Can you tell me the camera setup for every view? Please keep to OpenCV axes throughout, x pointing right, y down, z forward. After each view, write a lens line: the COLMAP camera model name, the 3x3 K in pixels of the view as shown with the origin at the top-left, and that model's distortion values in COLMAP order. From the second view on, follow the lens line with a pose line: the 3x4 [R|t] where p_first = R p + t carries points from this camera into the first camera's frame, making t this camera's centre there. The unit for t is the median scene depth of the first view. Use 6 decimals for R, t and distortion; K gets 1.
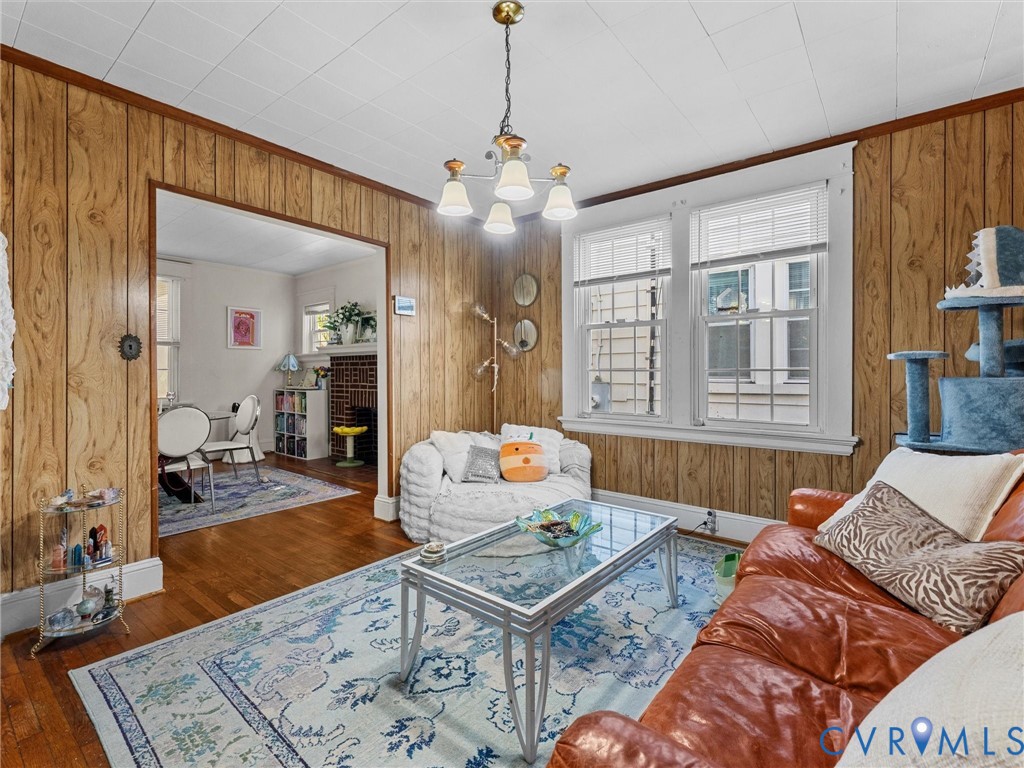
lens RADIAL K [[475.2, 0, 512.8], [0, 475.2, 370.5], [0, 0, 1]] dist [0.002798, -0.001759]
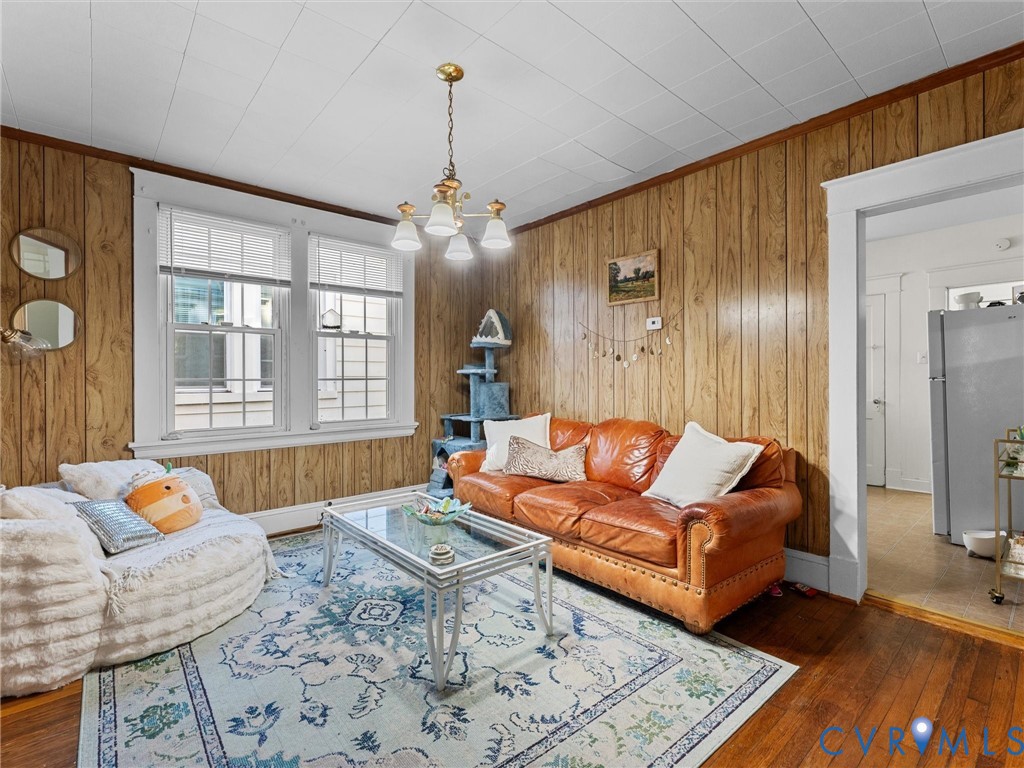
lens RADIAL K [[475.2, 0, 506.3], [0, 475.2, 380.2], [0, 0, 1]] dist [0.002798, -0.001759]
pose [[0.186185, -0.003717, 0.982508, -0.689145], [0.002421, 0.999992, 0.003324, -0.001709], [-0.982512, 0.001760, 0.186192, 0.394093]]
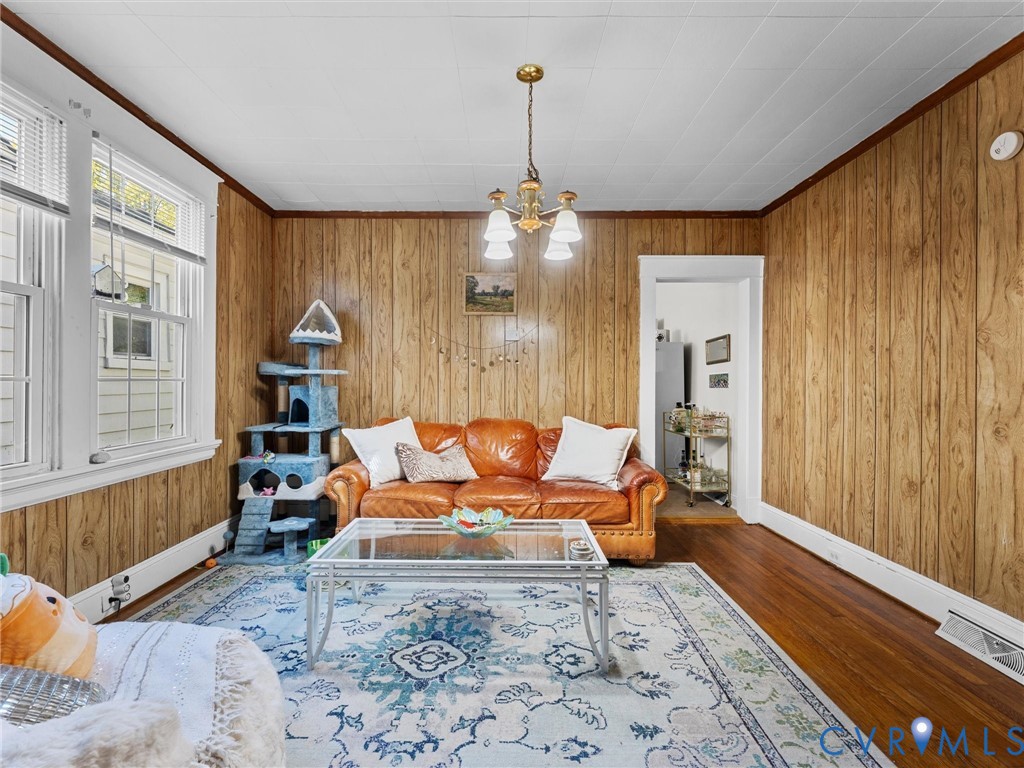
lens RADIAL K [[468.8, 0, 502.4], [0, 468.8, 384.6], [0, 0, 1]] dist [0.002667, -0.001980]
pose [[-0.614507, -0.005602, 0.788891, -0.532555], [-0.005778, 0.999980, 0.002600, 0.001845], [-0.788890, -0.002960, -0.614527, 1.068056]]
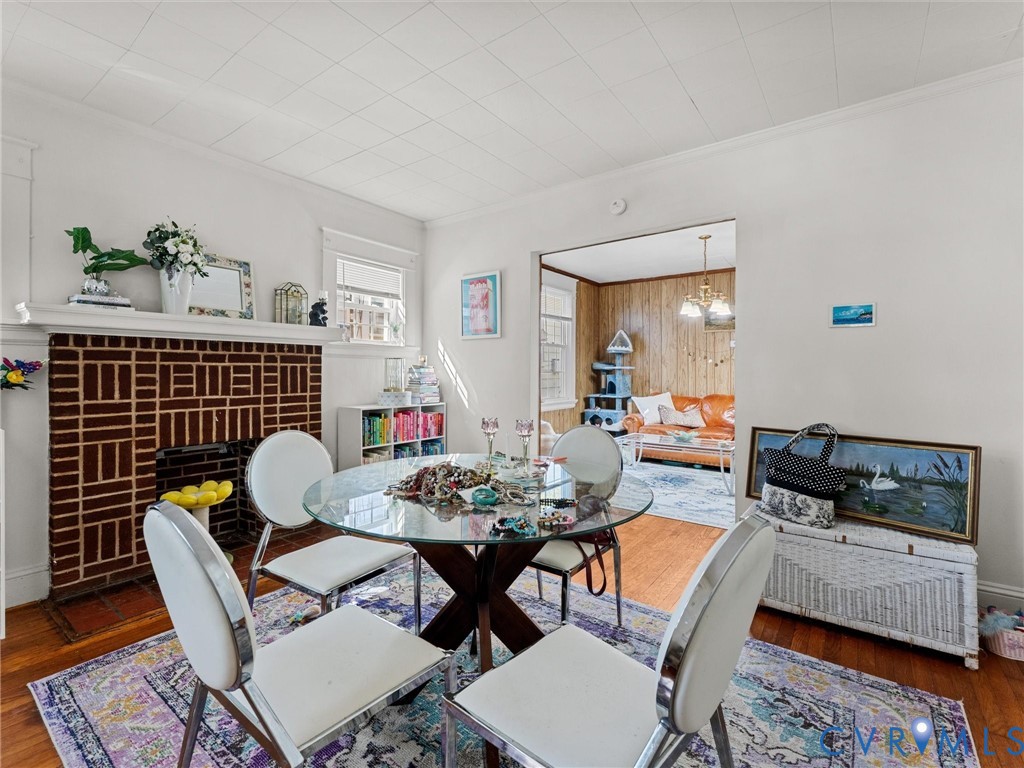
lens RADIAL K [[468.8, 0, 513.1], [0, 468.8, 368.5], [0, 0, 1]] dist [0.002667, -0.001980]
pose [[-0.040942, 0.007285, 0.999135, -1.563027], [-0.004848, 0.999960, -0.007490, -0.000224], [-0.999150, -0.005150, -0.040905, 1.322052]]
